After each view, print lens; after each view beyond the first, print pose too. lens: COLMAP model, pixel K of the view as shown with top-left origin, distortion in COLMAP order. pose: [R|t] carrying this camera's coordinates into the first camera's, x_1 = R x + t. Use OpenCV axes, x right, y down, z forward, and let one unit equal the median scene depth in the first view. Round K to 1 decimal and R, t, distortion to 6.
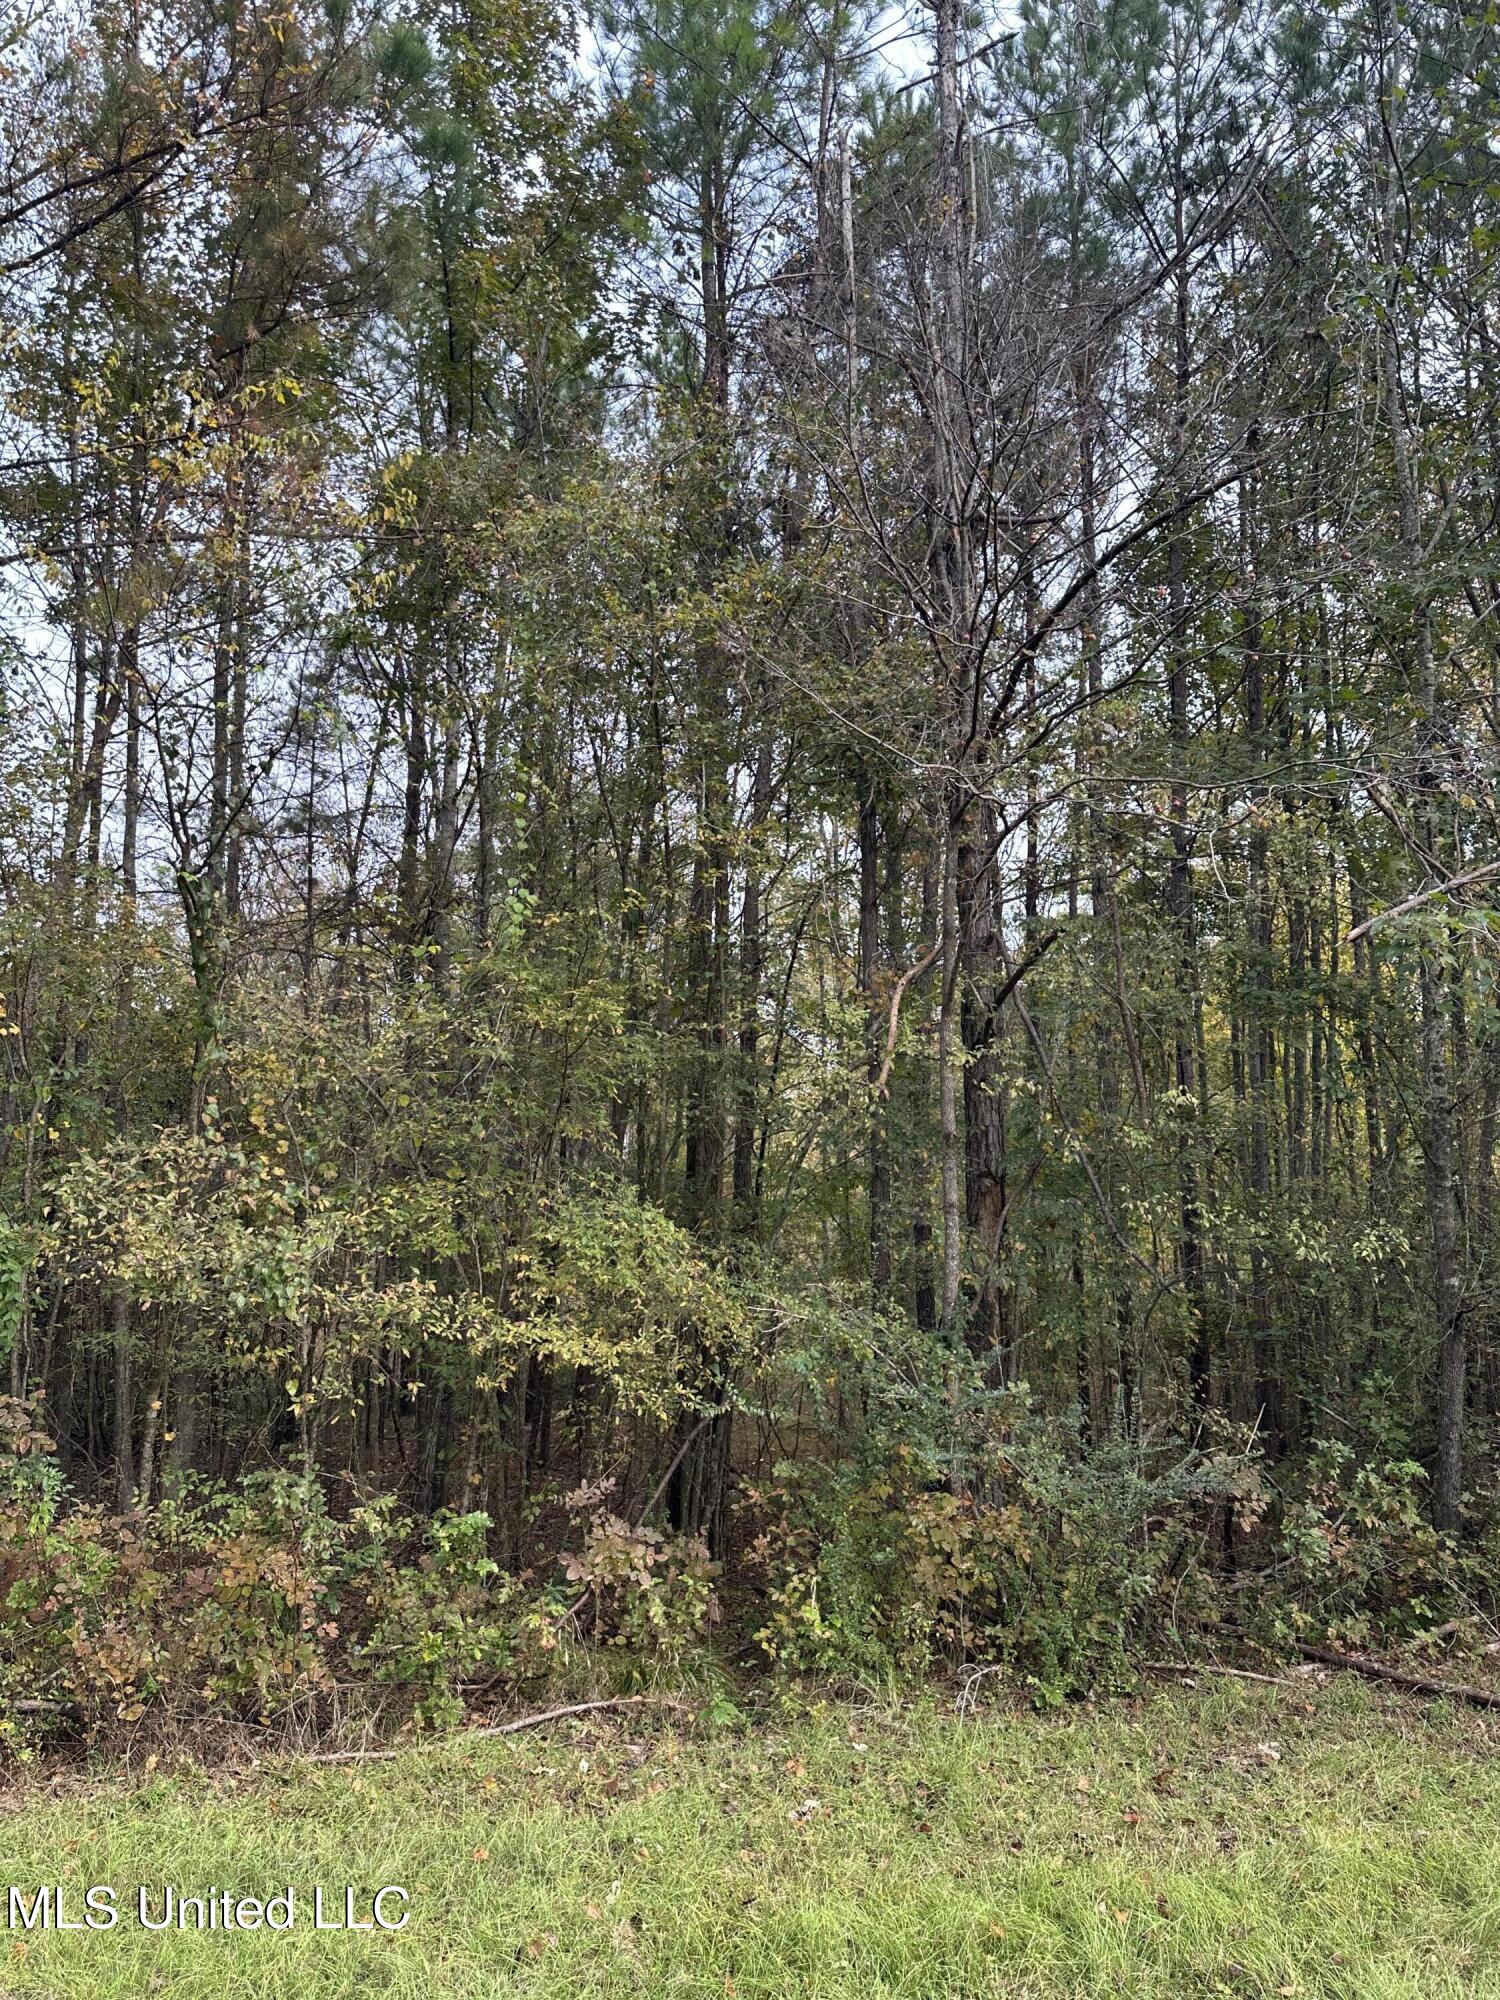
lens RADIAL K [[1392.1, 0, 743.2], [0, 1392.1, 990.1], [0, 0, 1]] dist [0.044430, -0.051135]
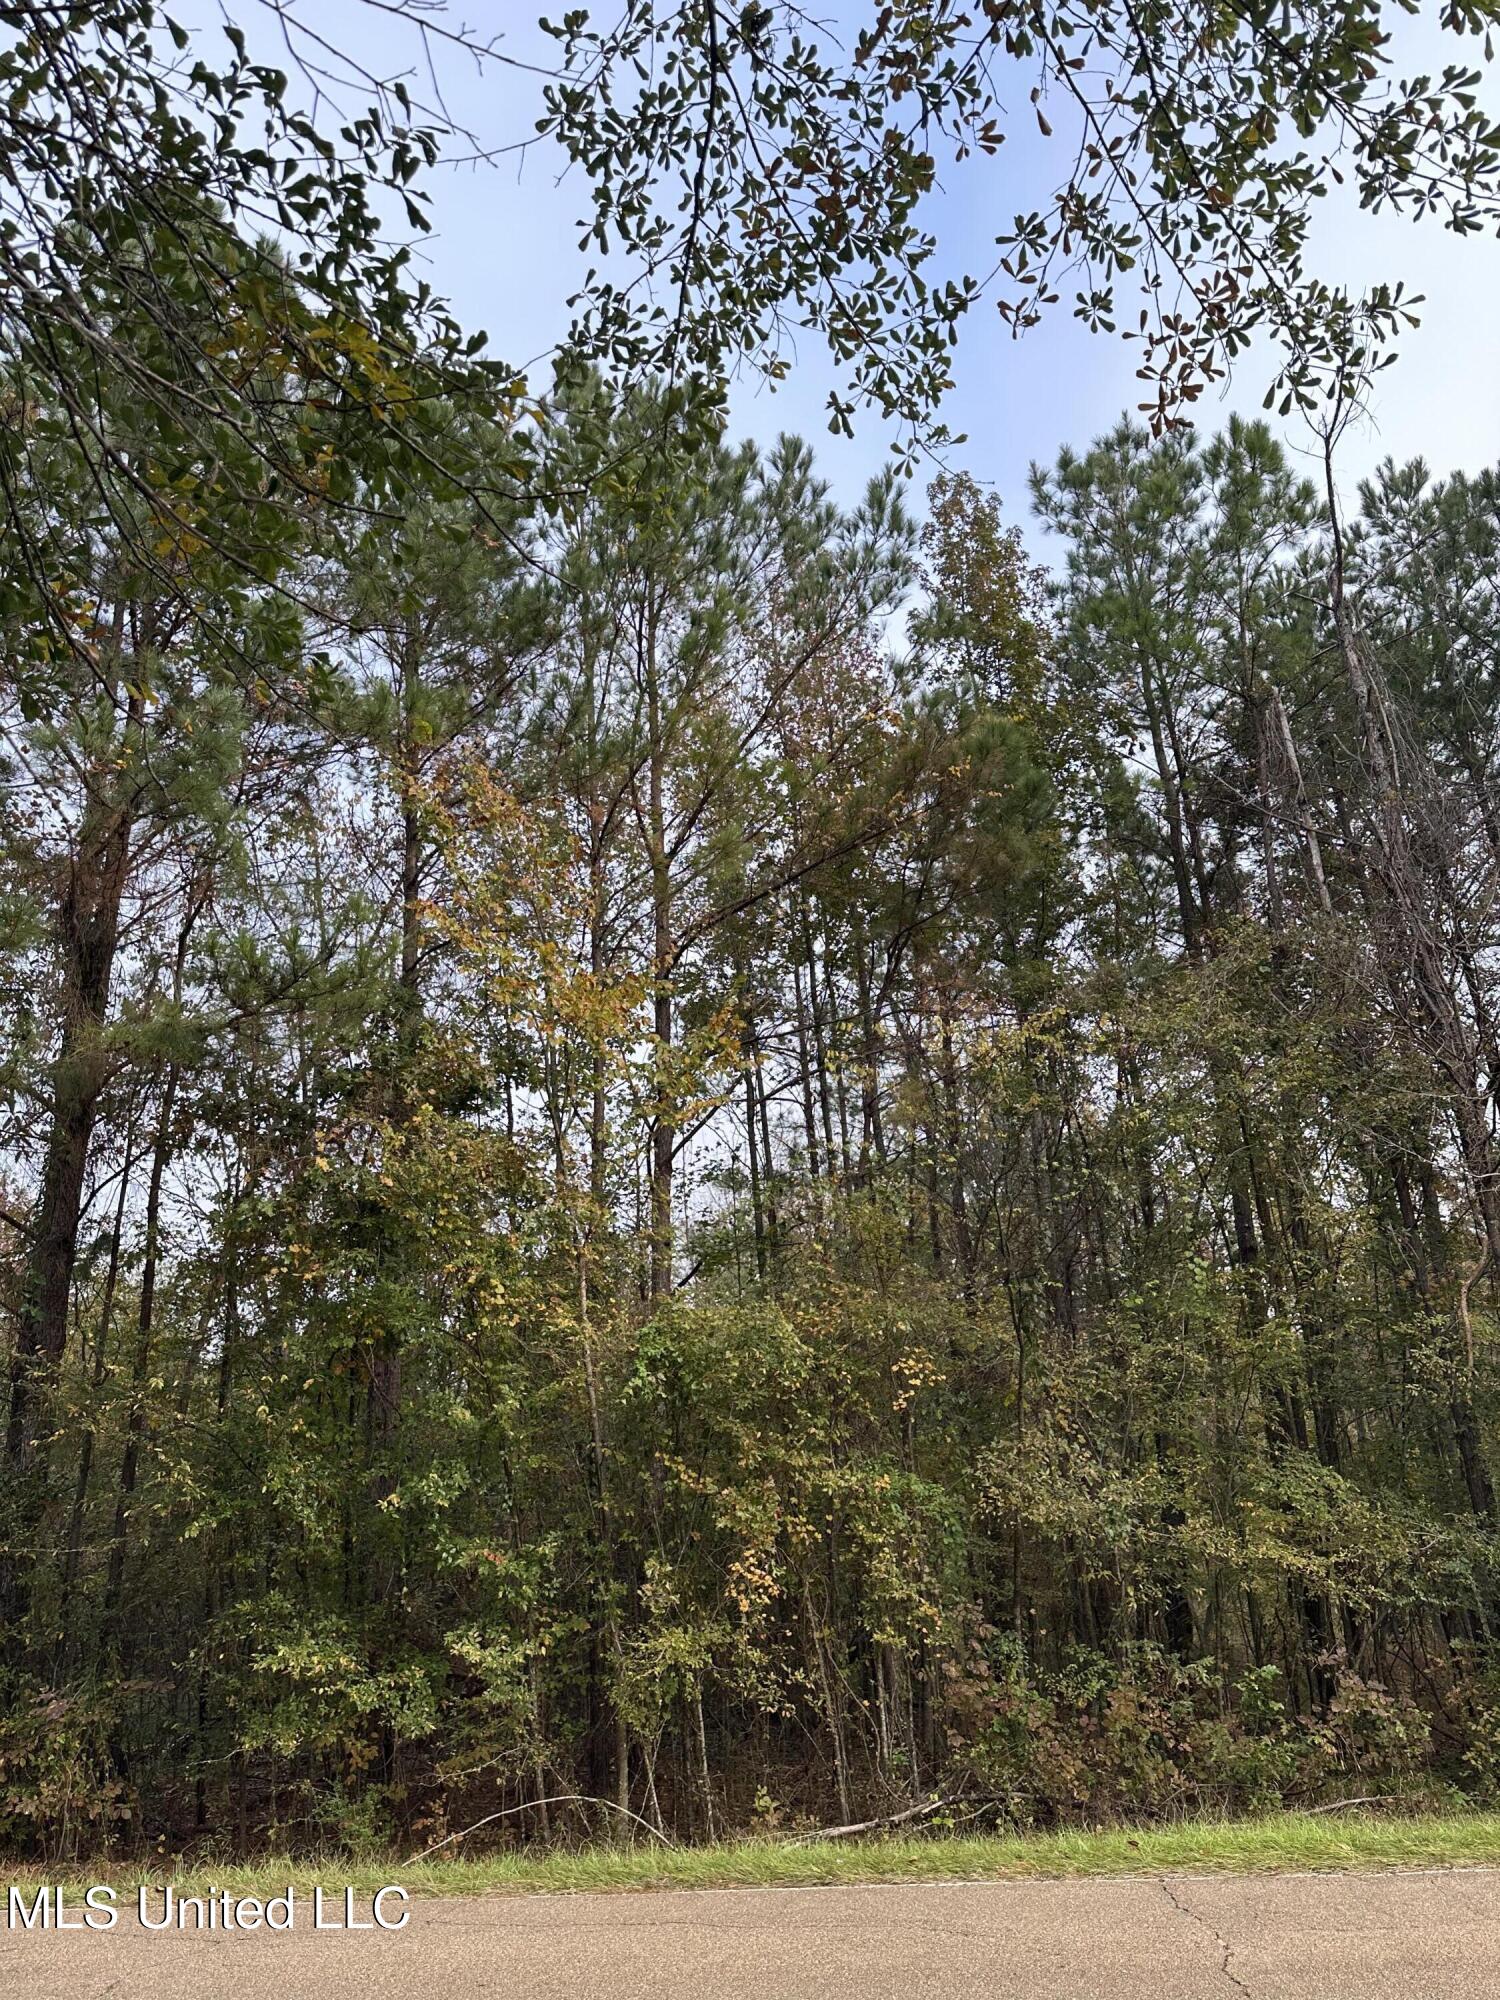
lens RADIAL K [[1392.1, 0, 754.8], [0, 1392.1, 984.2], [0, 0, 1]] dist [0.044430, -0.051135]
pose [[0.956542, -0.153135, -0.248148, -0.216032], [0.099297, 0.971202, -0.216579, -0.088794], [0.274168, 0.182526, 0.944201, -0.768112]]
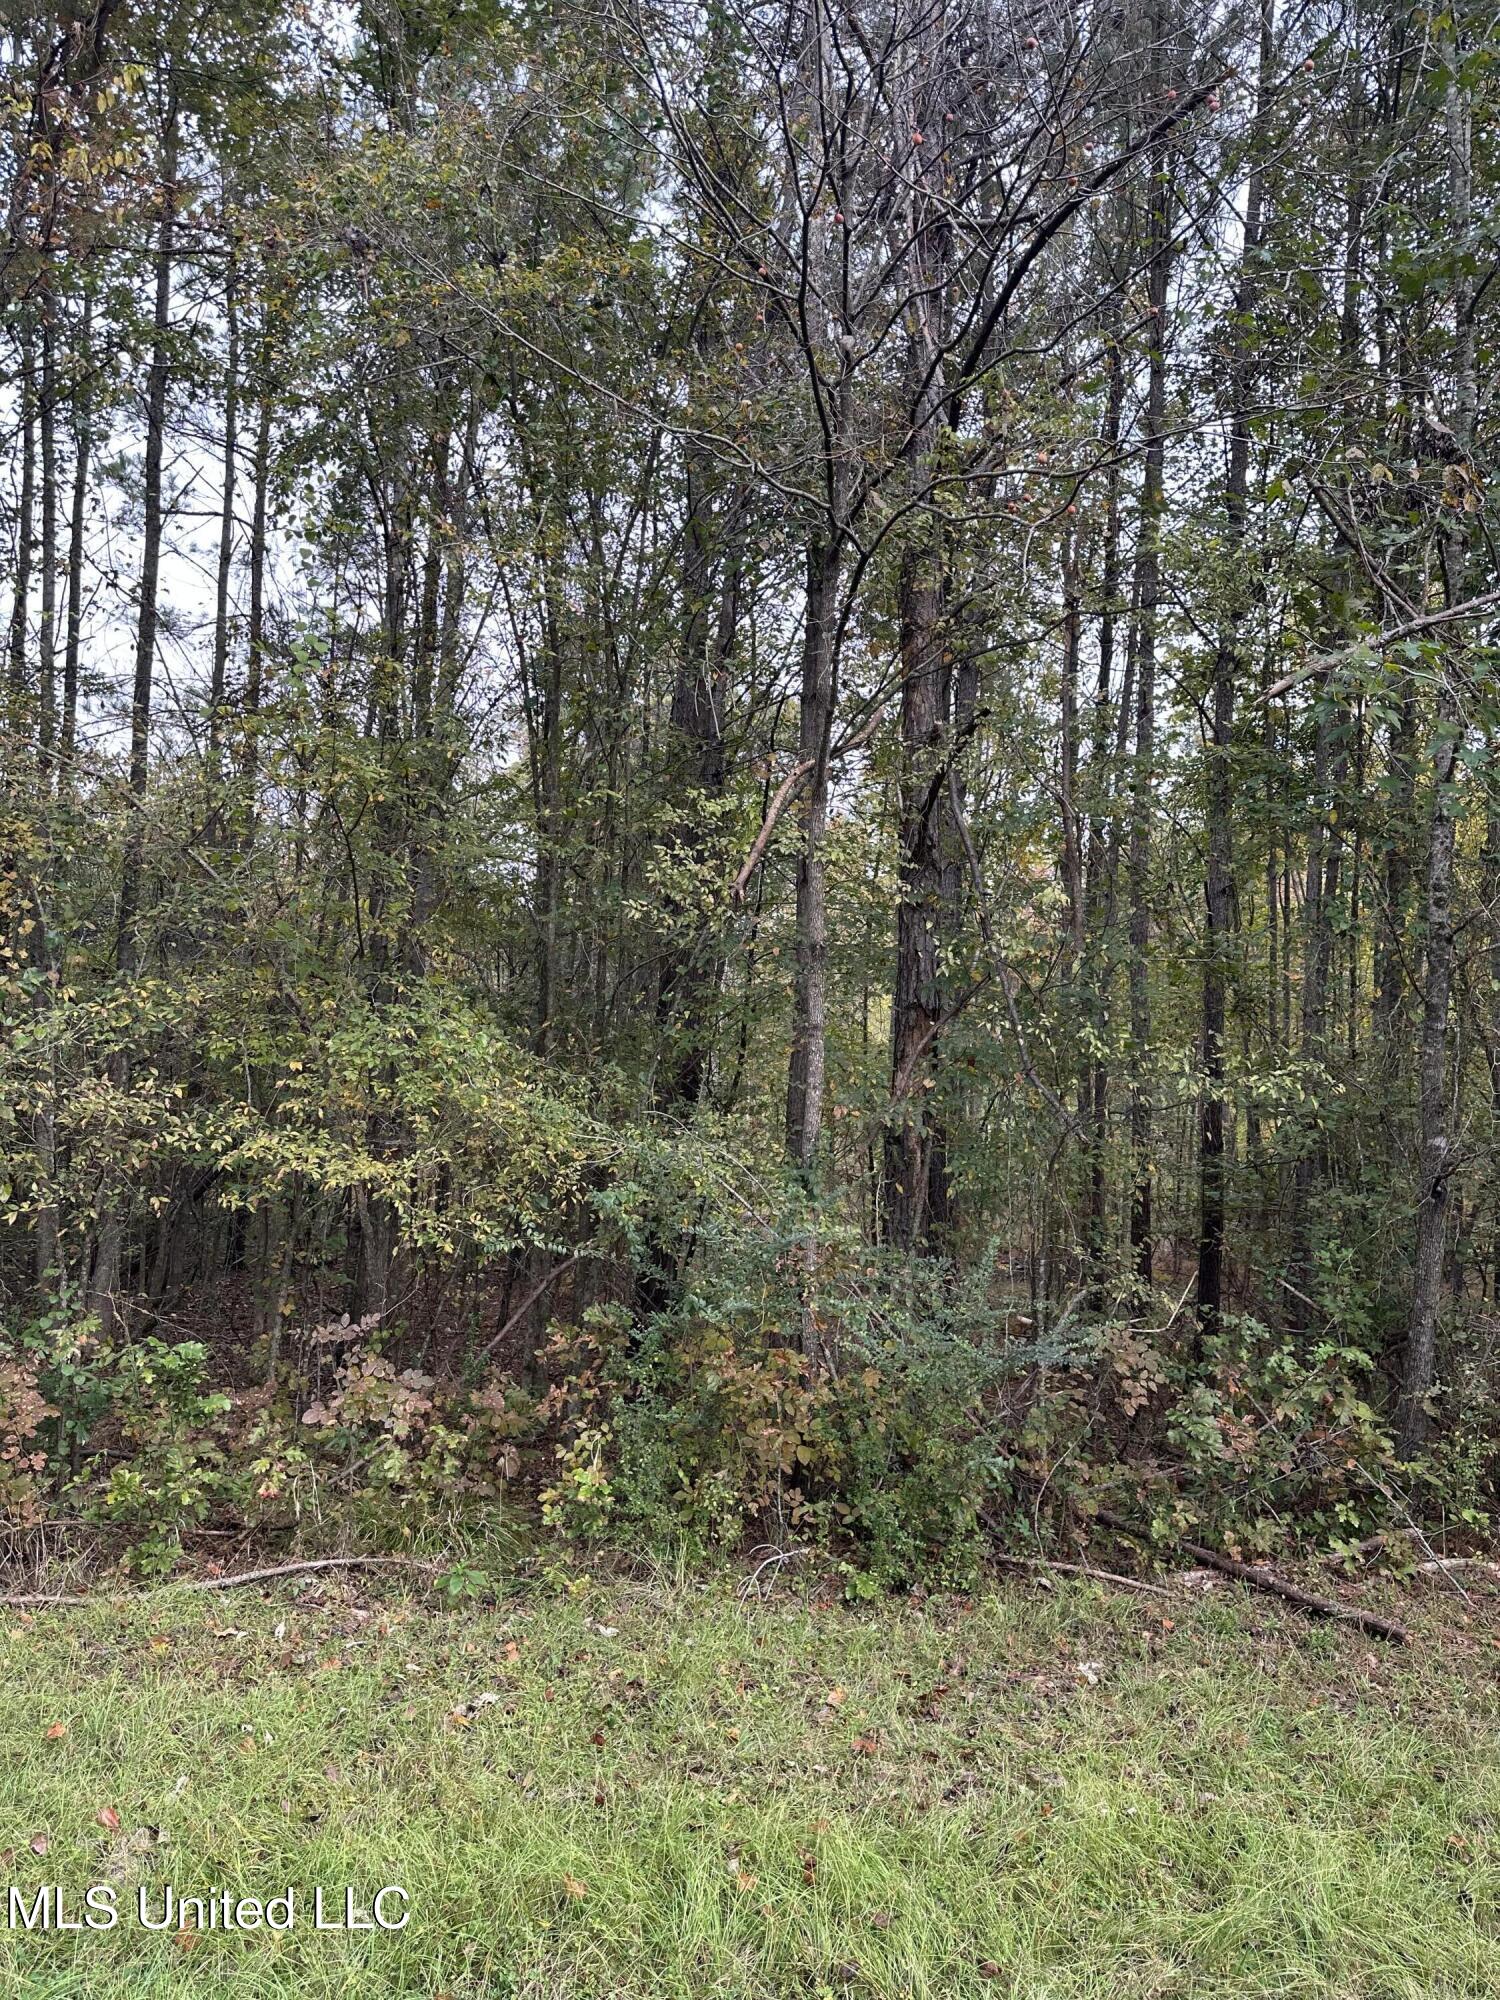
lens RADIAL K [[1392.1, 0, 748.2], [0, 1392.1, 993.4], [0, 0, 1]] dist [0.044430, -0.051135]
pose [[0.995587, 0.033123, -0.087801, 0.205994], [-0.024690, 0.995128, 0.095455, 0.061640], [0.090535, -0.092866, 0.991554, 0.176037]]
